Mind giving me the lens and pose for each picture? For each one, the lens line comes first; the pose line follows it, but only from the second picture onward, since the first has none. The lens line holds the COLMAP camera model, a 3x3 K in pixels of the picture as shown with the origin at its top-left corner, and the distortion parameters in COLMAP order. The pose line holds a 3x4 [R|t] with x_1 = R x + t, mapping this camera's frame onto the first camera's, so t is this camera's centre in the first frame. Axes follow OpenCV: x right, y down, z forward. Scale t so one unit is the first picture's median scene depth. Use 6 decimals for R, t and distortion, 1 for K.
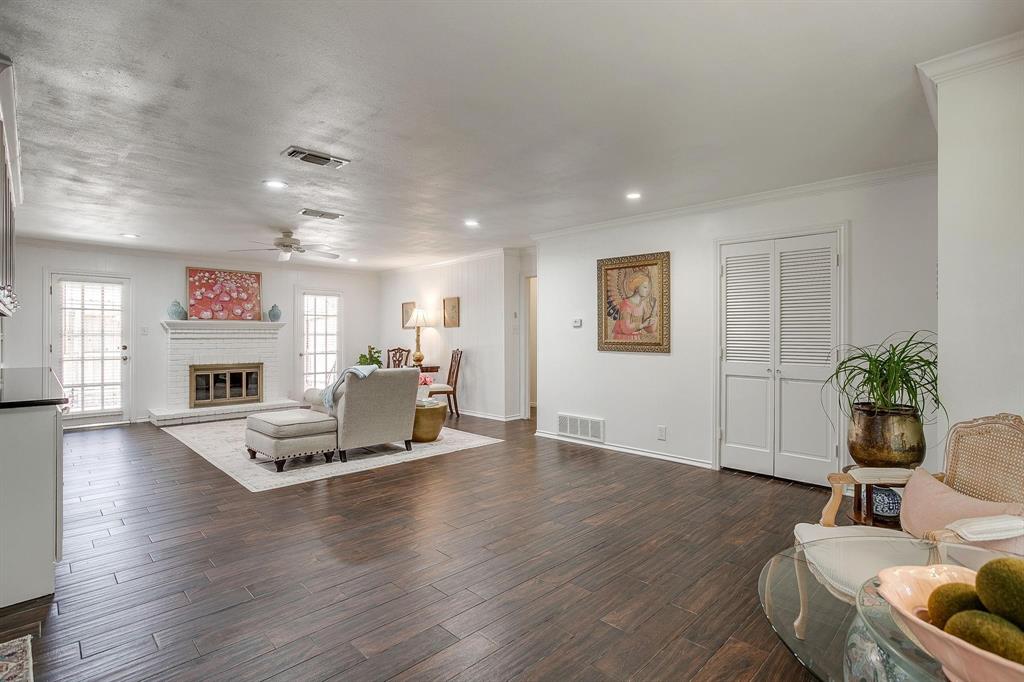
lens RADIAL K [[495.4, 0, 512.2], [0, 495.4, 337.4], [0, 0, 1]] dist [-0.061738, 0.035658]
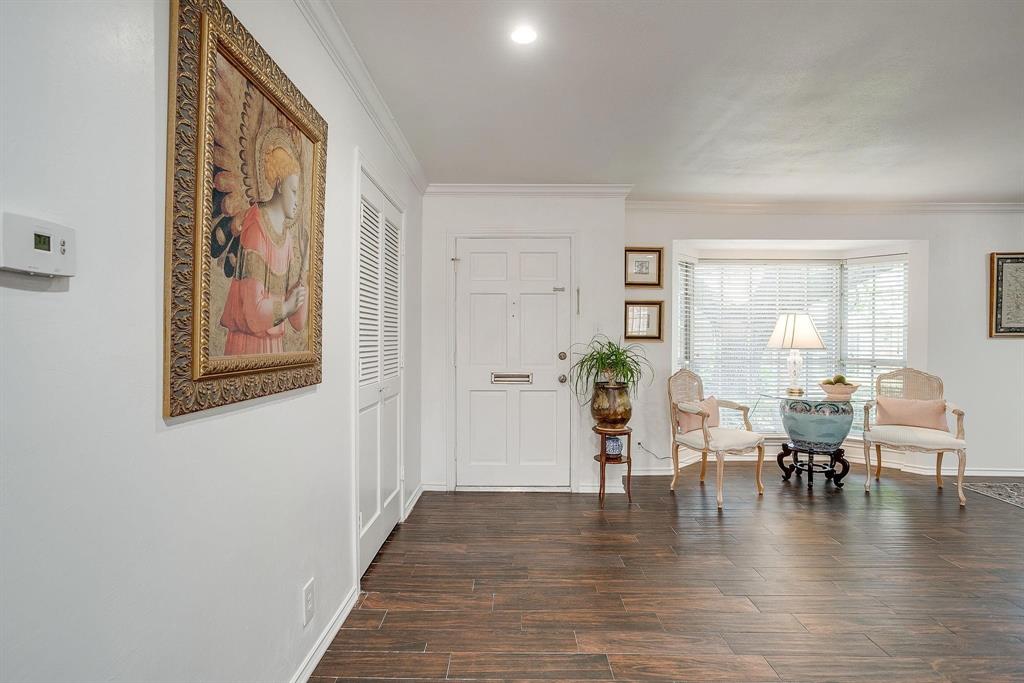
lens RADIAL K [[507.9, 0, 510.3], [0, 507.9, 338.5], [0, 0, 1]] dist [-0.063294, 0.039412]
pose [[-0.702111, -0.010679, 0.711987, -0.063484], [-0.004127, 0.999932, 0.010927, -0.007900], [-0.712055, 0.004733, -0.702107, 1.078450]]
